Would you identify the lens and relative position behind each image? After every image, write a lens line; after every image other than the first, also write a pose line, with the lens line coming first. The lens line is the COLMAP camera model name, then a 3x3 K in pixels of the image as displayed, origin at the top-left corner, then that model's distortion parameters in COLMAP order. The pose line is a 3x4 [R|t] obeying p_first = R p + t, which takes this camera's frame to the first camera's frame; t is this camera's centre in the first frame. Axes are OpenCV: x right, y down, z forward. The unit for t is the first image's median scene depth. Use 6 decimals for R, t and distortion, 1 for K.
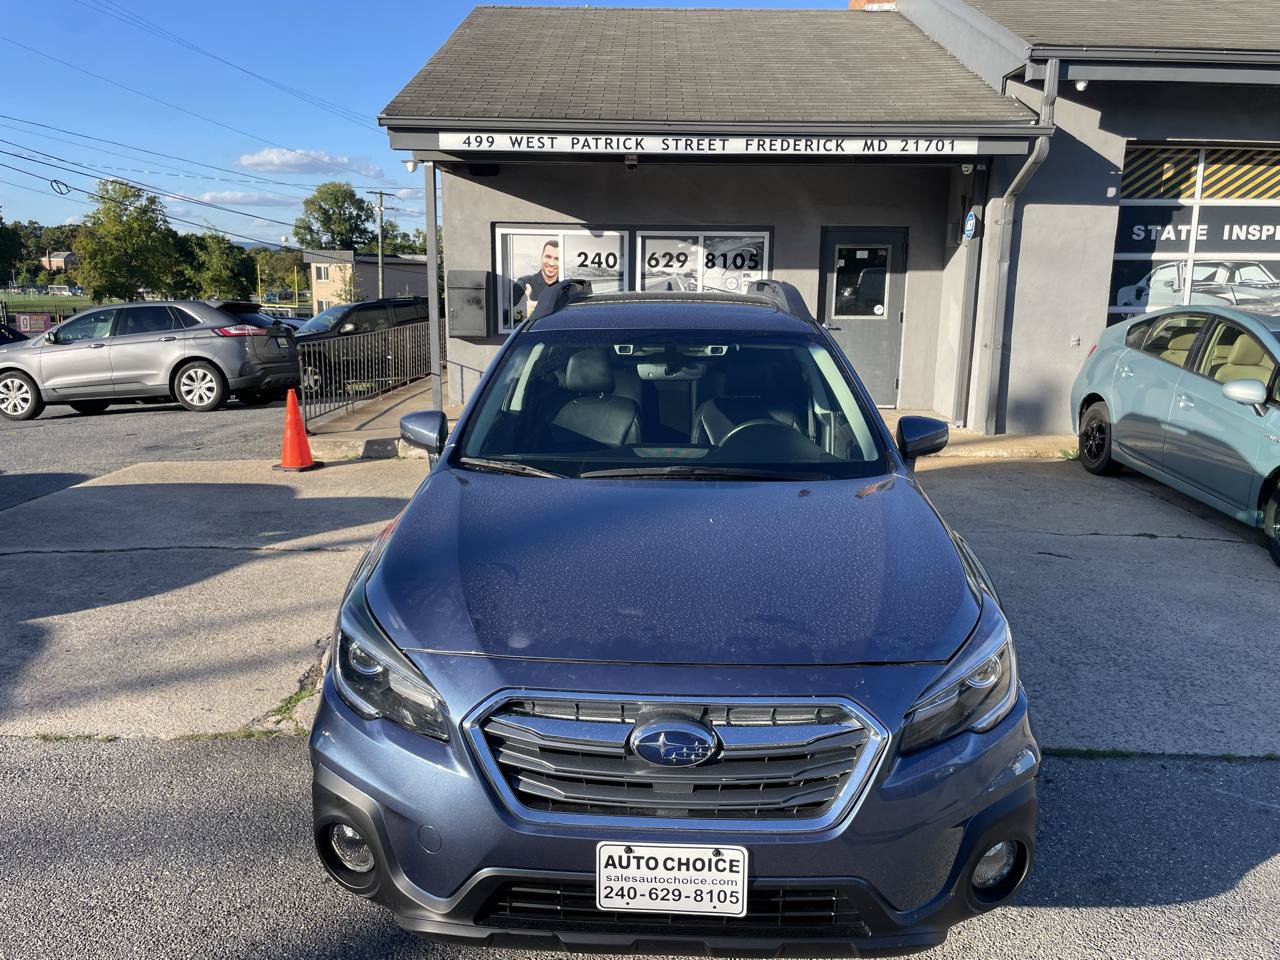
lens RADIAL K [[969.2, 0, 637.6], [0, 969.2, 465.4], [0, 0, 1]] dist [0.087344, -0.116454]
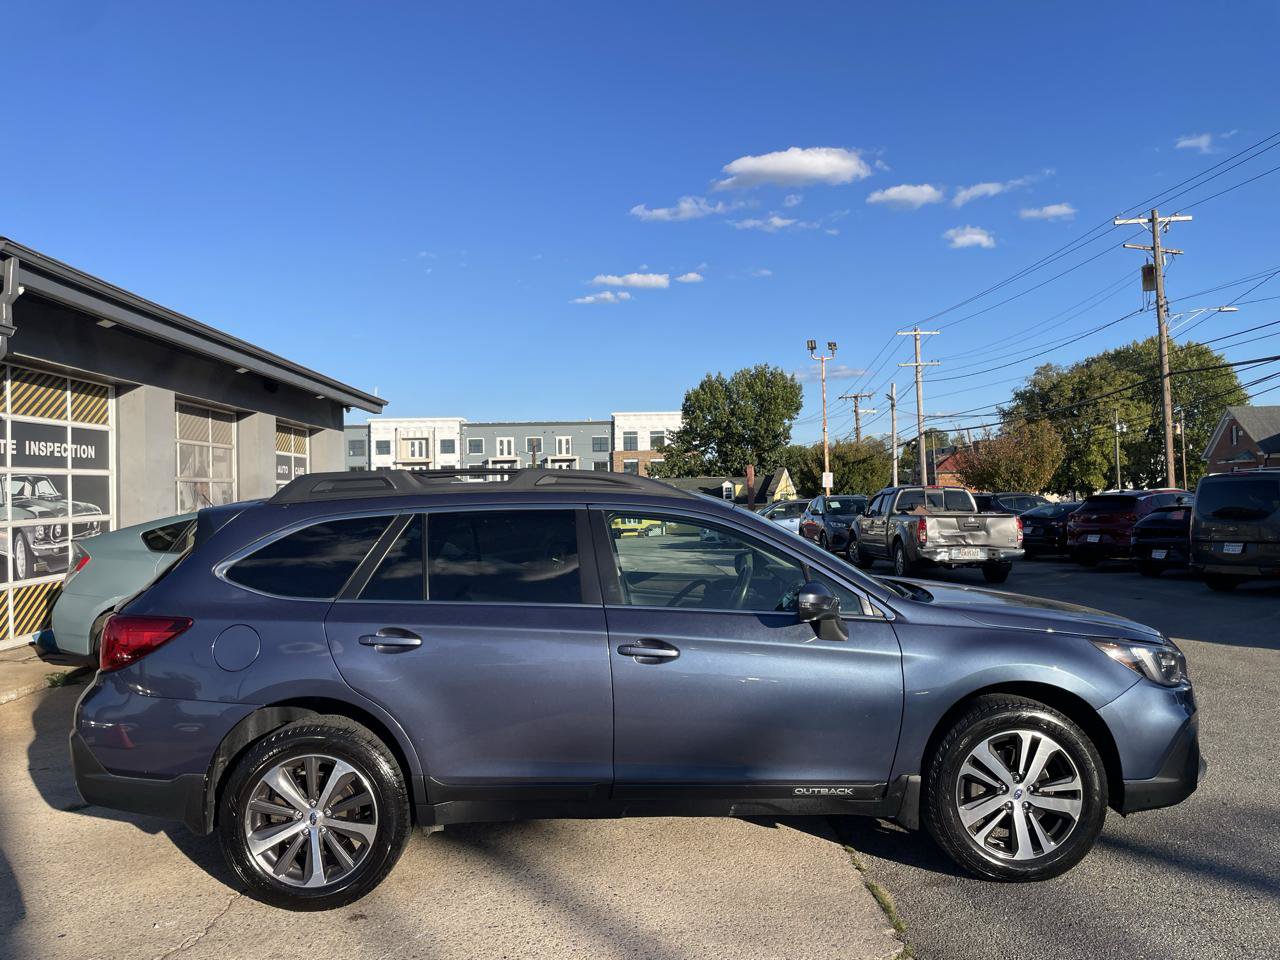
lens RADIAL K [[968.4, 0, 649.6], [0, 968.4, 471.0], [0, 0, 1]] dist [0.072967, -0.088407]
pose [[-0.062653, 0.011614, 0.997968, -0.512189], [0.214217, 0.976784, 0.002082, -0.087214], [-0.974775, 0.213912, -0.063686, 0.498987]]
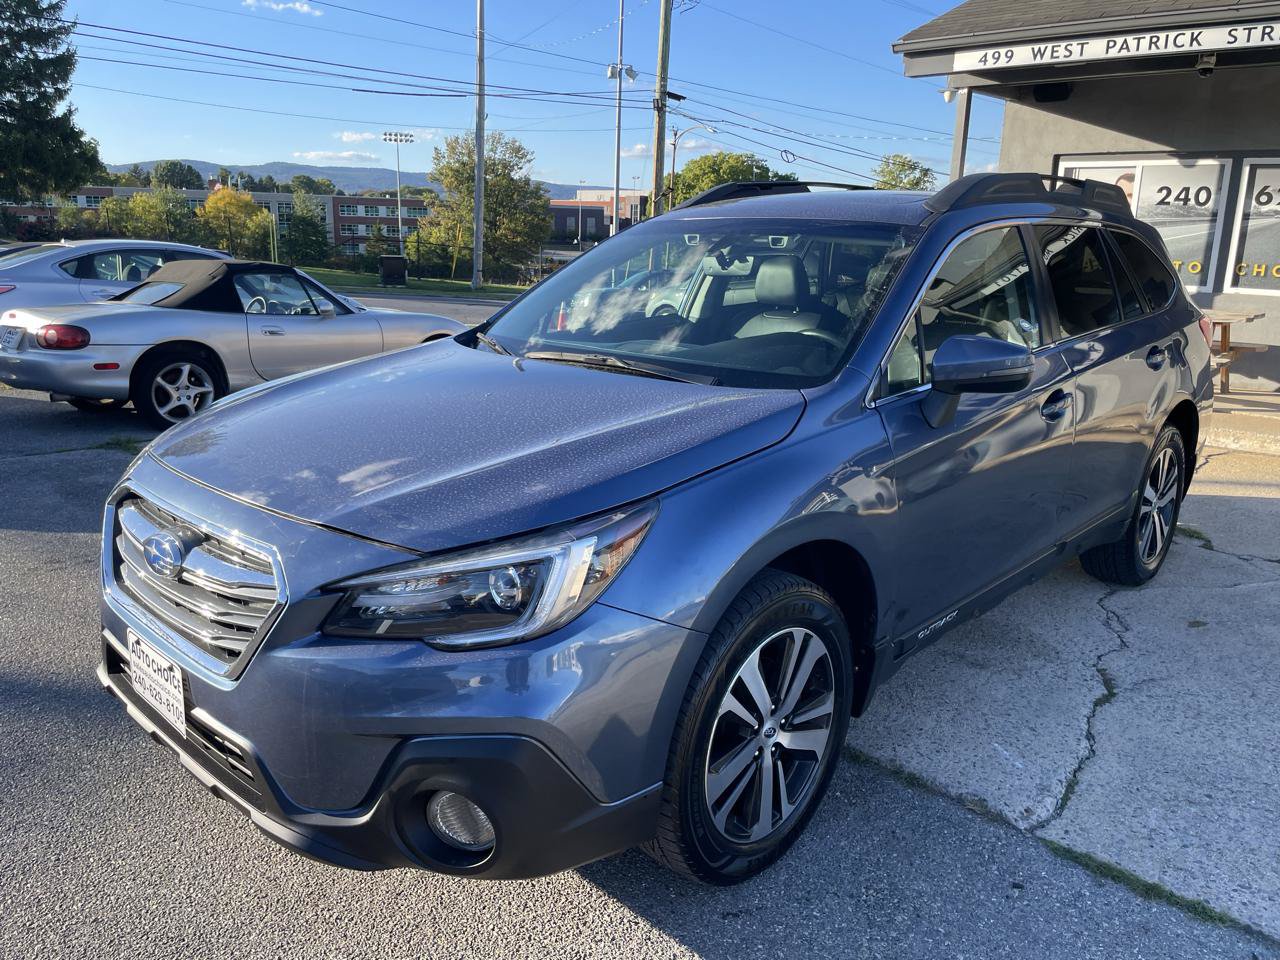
lens RADIAL K [[969.2, 0, 631.5], [0, 969.2, 465.0], [0, 0, 1]] dist [0.087344, -0.116454]
pose [[0.740434, 0.163465, -0.651949, 0.236243], [-0.144979, 0.985984, 0.082562, 0.008204], [0.656307, 0.033387, 0.753755, 0.120612]]
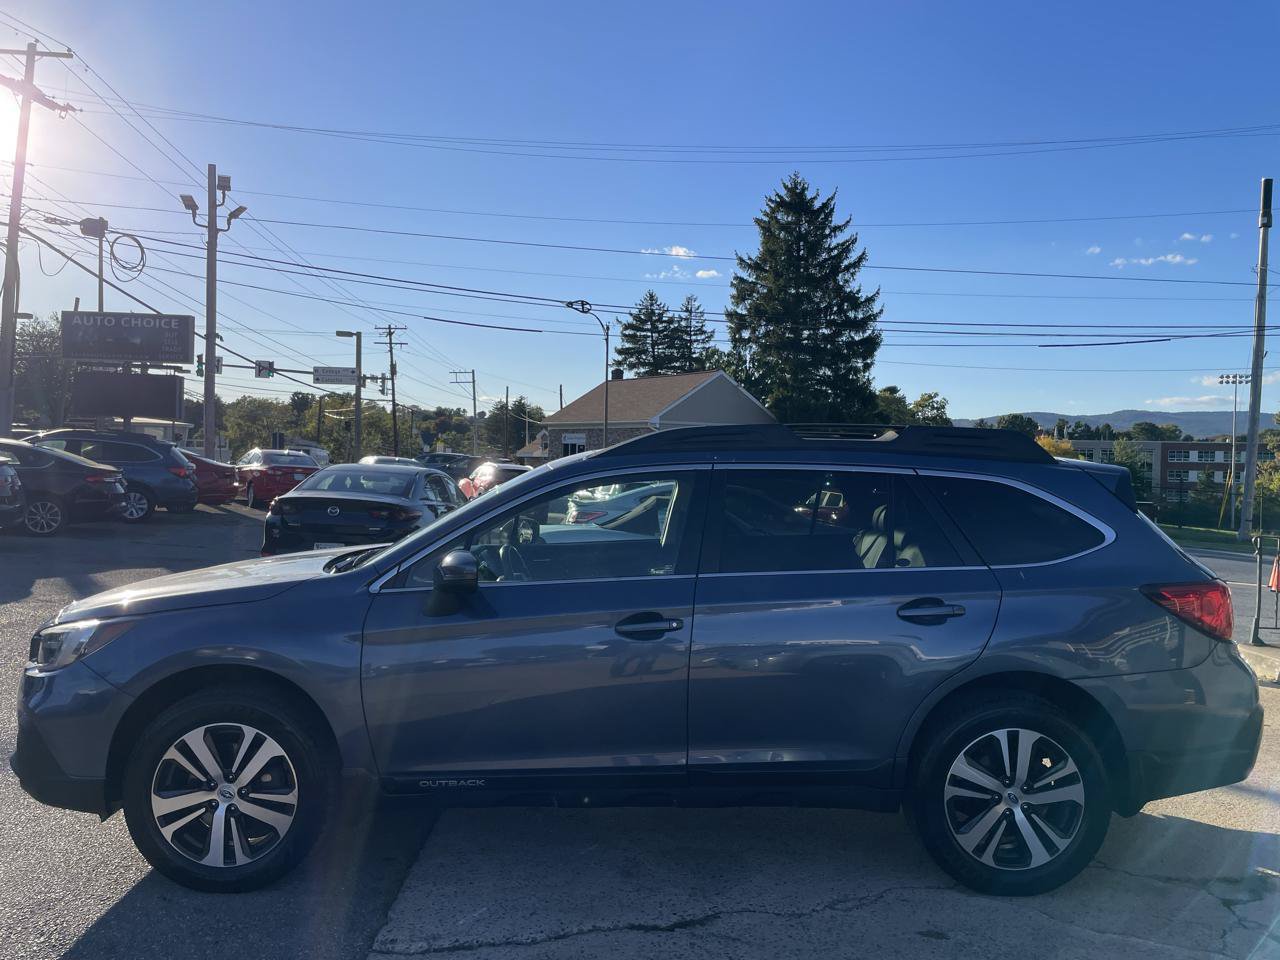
lens RADIAL K [[969.2, 0, 652.6], [0, 969.2, 477.8], [0, 0, 1]] dist [0.087344, -0.116454]
pose [[0.050569, 0.012026, -0.998648, 0.500271], [-0.214501, 0.976723, 0.000900, -0.064510], [0.975414, 0.214166, 0.051972, 0.453190]]
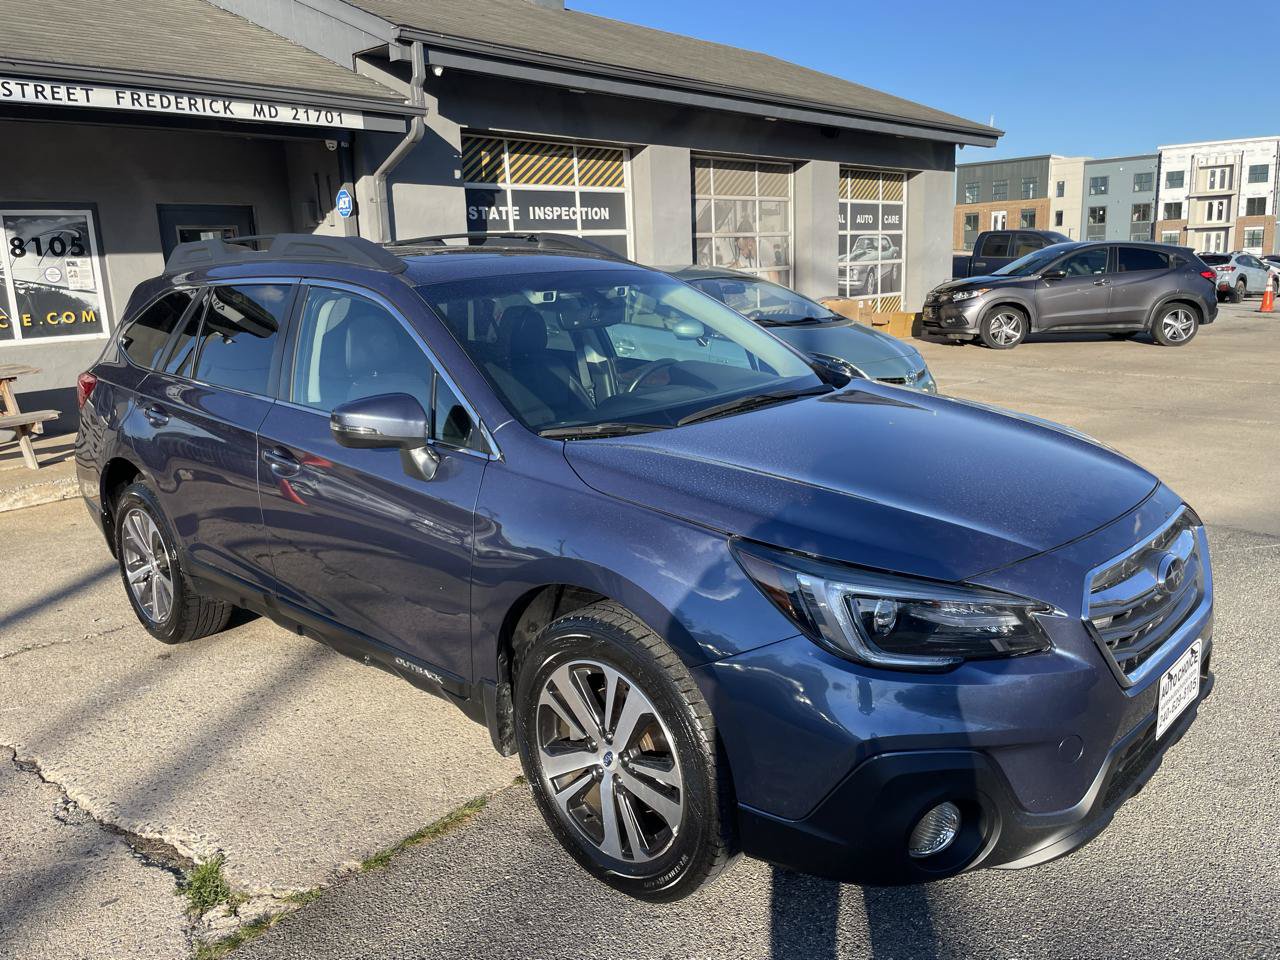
lens RADIAL K [[969.2, 0, 649.0], [0, 969.2, 466.9], [0, 0, 1]] dist [0.087344, -0.116454]
pose [[0.650020, -0.191707, 0.735338, -0.262622], [0.192455, 0.977639, 0.084751, -0.010880], [-0.735143, 0.086430, 0.672380, 0.148079]]
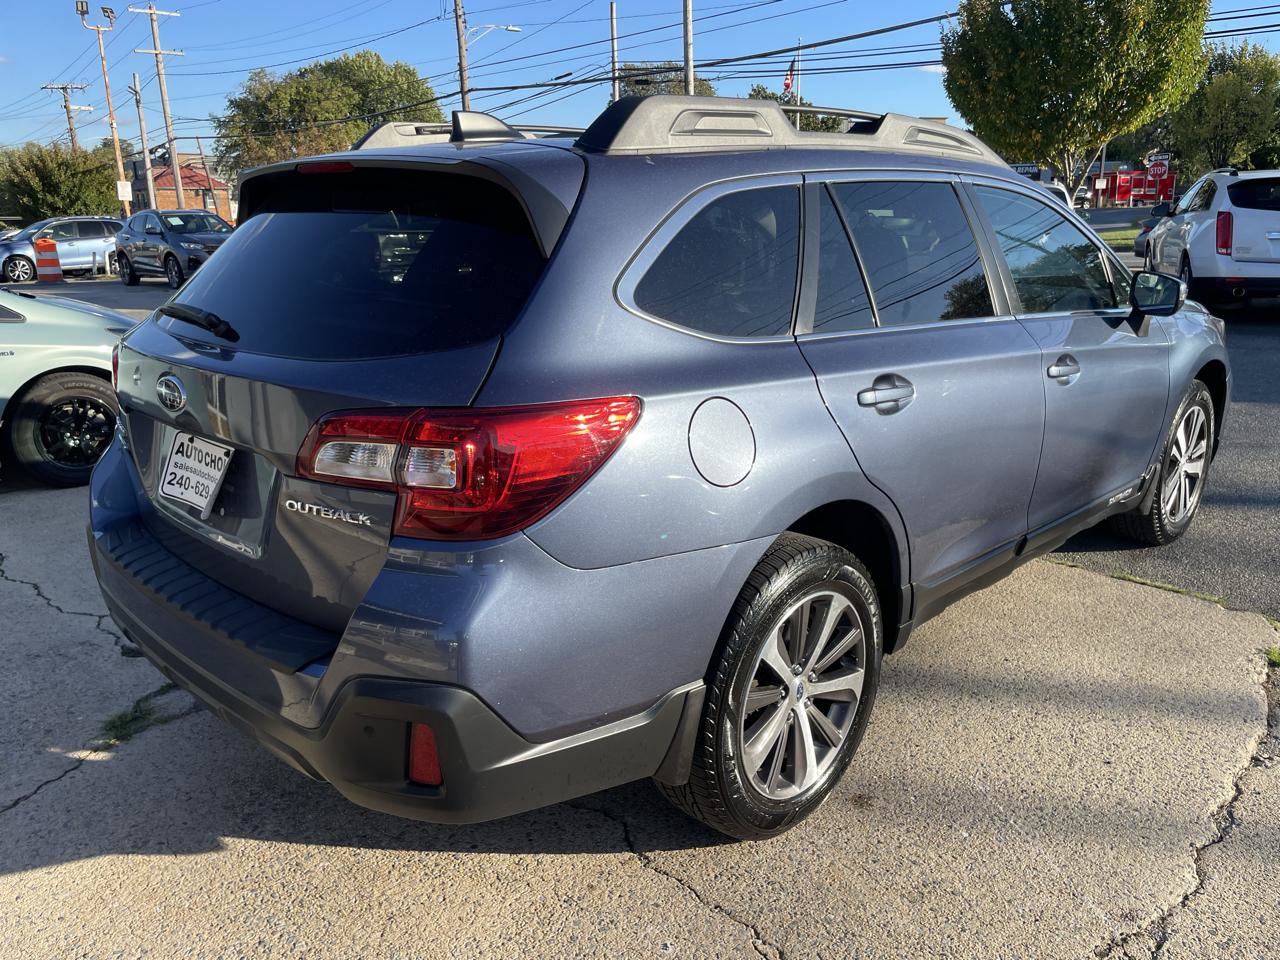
lens RADIAL K [[969.2, 0, 643.7], [0, 969.2, 483.3], [0, 0, 1]] dist [0.087344, -0.116454]
pose [[-0.734990, -0.190443, 0.650785, -0.206703], [0.135129, 0.899362, 0.415799, -0.134066], [-0.664477, 0.393548, -0.635288, 0.816027]]
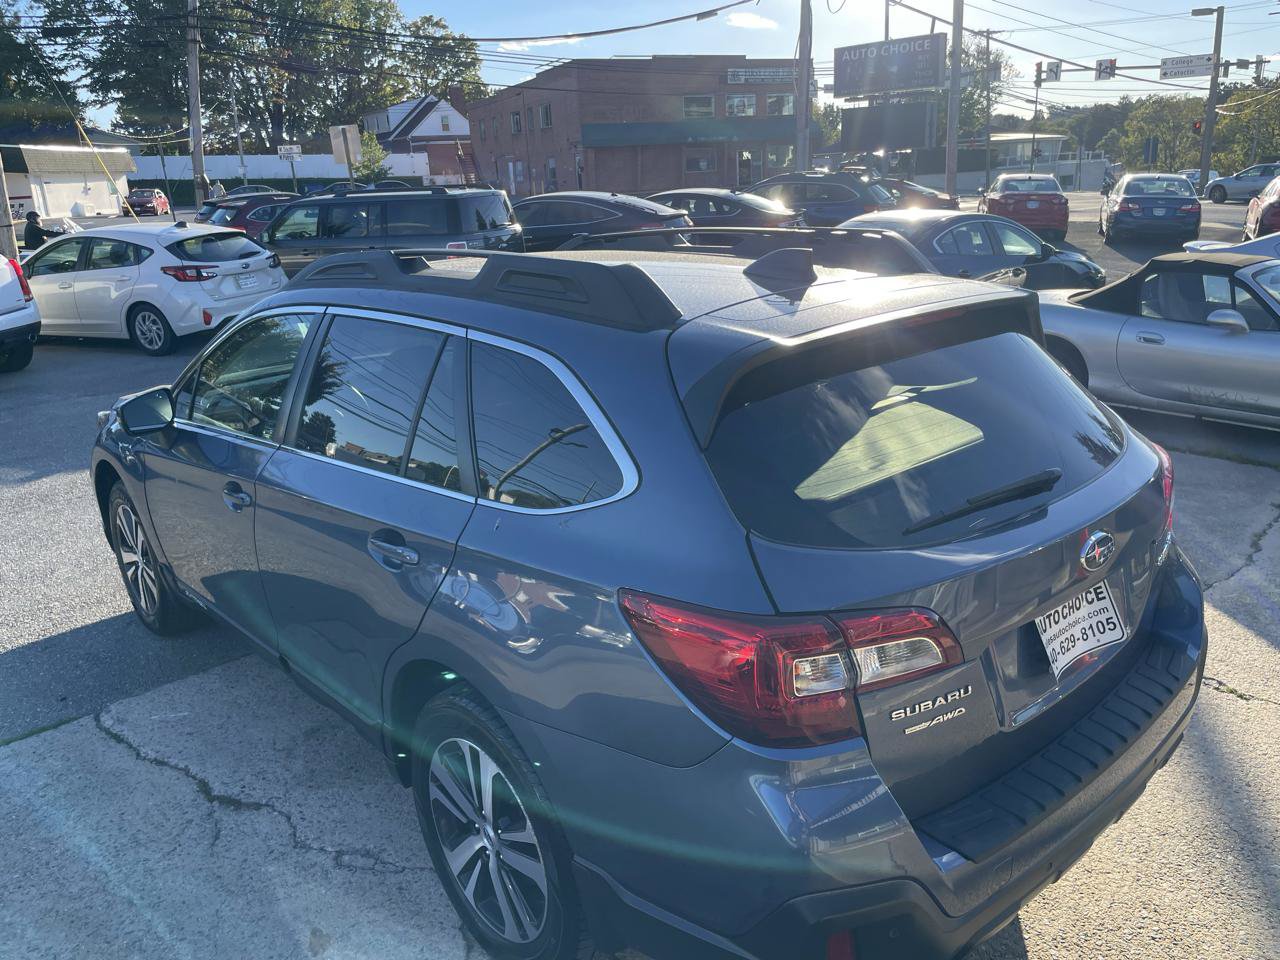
lens RADIAL K [[969.2, 0, 652.3], [0, 969.2, 479.3], [0, 0, 1]] dist [0.087344, -0.116454]
pose [[-0.720268, 0.224315, -0.656428, 0.237095], [-0.098792, 0.903461, 0.417132, -0.170964], [0.686626, 0.365297, -0.628573, 0.801498]]
